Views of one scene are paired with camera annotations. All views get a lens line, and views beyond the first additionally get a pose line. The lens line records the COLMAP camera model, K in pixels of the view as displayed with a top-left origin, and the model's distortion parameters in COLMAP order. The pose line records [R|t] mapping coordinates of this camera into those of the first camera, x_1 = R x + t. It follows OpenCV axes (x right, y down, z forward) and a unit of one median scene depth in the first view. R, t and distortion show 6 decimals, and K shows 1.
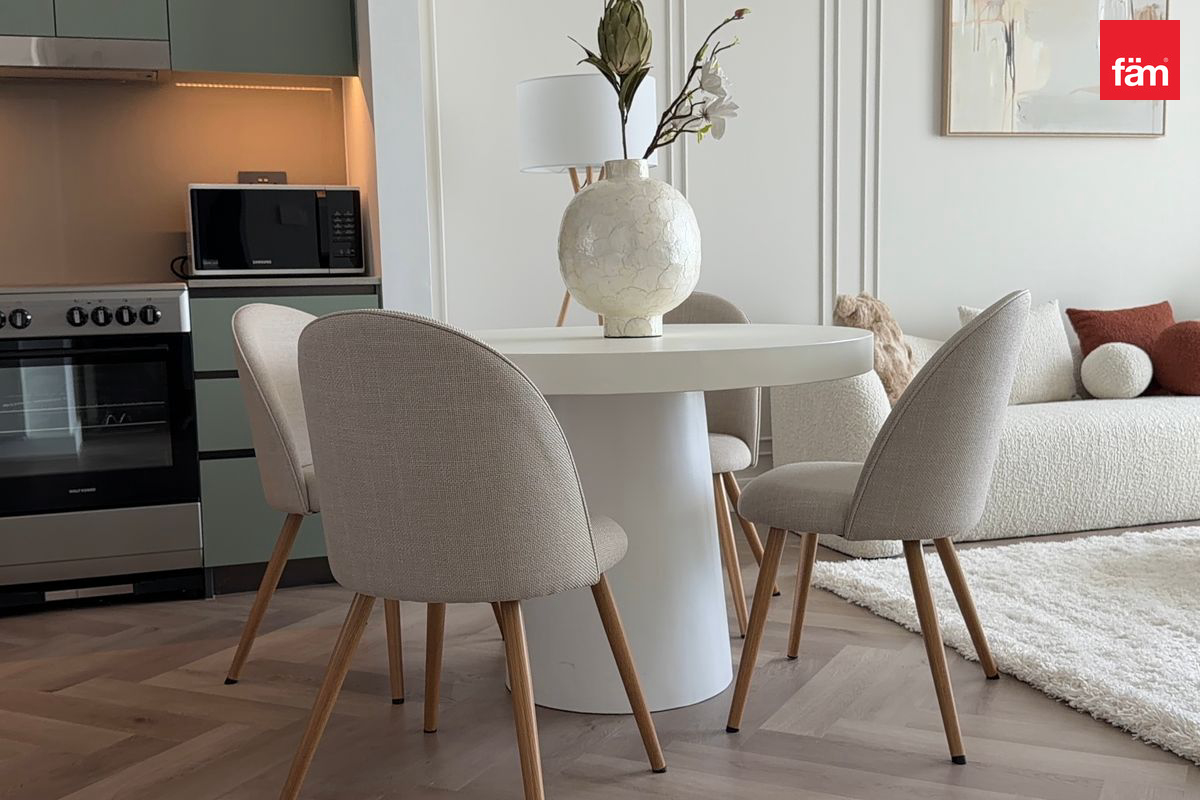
lens RADIAL K [[1321.3, 0, 599.1], [0, 1321.3, 419.2], [0, 0, 1]] dist [0.215886, -0.516404]
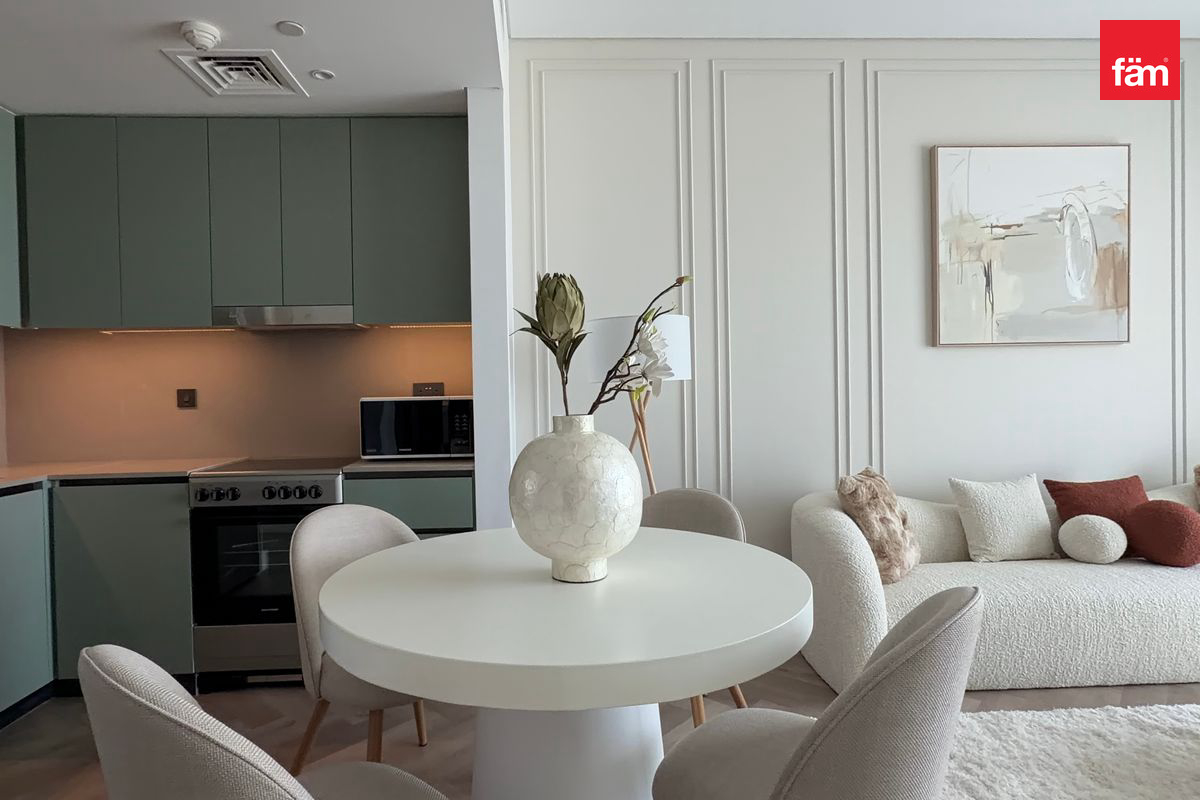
lens RADIAL K [[675.4, 0, 567.5], [0, 675.4, 398.0], [0, 0, 1]] dist [-0.034186, 0.026978]
pose [[0.957943, 0.009245, -0.286811, 0.116448], [-0.034710, 0.995875, -0.083830, -0.108345], [0.284853, 0.090259, 0.954312, 0.317046]]
